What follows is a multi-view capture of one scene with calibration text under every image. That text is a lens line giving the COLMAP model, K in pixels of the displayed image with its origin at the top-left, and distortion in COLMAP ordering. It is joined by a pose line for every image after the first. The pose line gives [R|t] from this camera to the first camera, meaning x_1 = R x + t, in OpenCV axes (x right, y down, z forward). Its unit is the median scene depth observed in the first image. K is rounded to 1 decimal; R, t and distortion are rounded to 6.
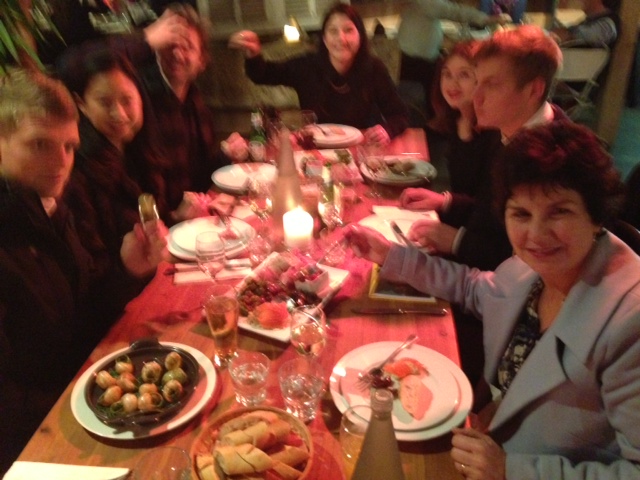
lens RADIAL K [[616.8, 0, 319.7], [0, 616.8, 239.3], [0, 0, 1]] dist [0.008511, 0.000000]
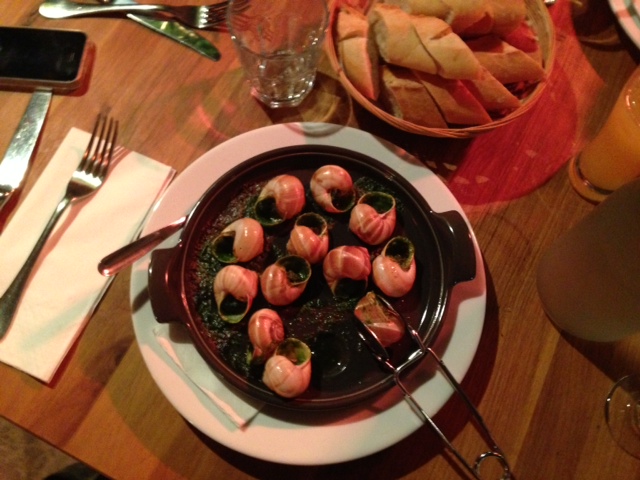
lens RADIAL K [[616.8, 0, 320.6], [0, 616.8, 239.5], [0, 0, 1]] dist [0.008511, 0.000000]
pose [[0.940999, 0.328744, -0.080307, -0.106723], [-0.198857, 0.729168, 0.654806, 0.145092], [0.273820, -0.600202, 0.751519, 0.468406]]
